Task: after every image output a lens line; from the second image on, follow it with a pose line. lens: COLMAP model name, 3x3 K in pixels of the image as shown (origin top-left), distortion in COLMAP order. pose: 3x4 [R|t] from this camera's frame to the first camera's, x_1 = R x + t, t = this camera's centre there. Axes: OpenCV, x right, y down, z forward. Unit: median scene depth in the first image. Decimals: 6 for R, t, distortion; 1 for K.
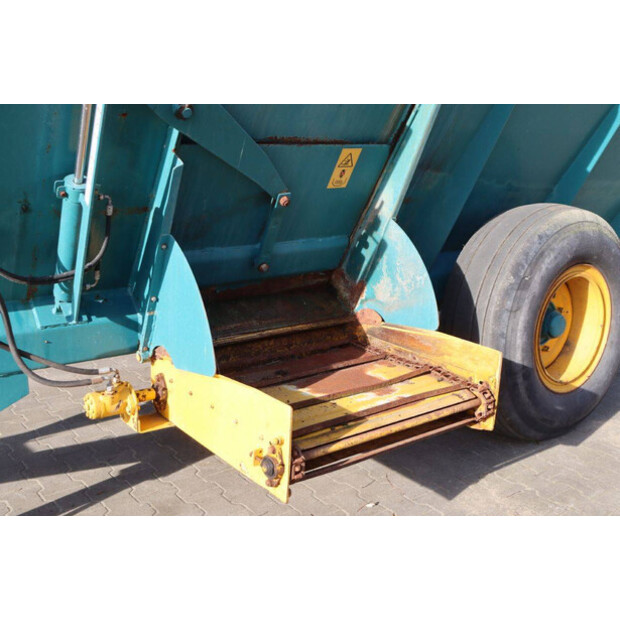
lens RADIAL K [[709.0, 0, 310.0], [0, 709.0, 310.0], [0, 0, 1]] dist [-0.079753, 0.001695]
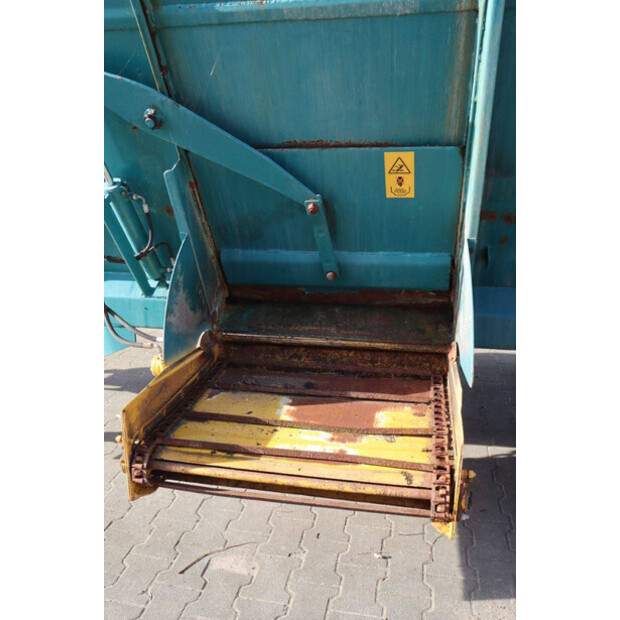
lens RADIAL K [[564.3, 0, 309.8], [0, 564.3, 297.0], [0, 0, 1]] dist [-0.142736, 0.001558]
pose [[0.660458, 0.166420, -0.732188, 0.515264], [-0.155899, 0.984272, 0.083090, -0.096472], [0.734501, 0.059270, 0.676015, 0.482314]]
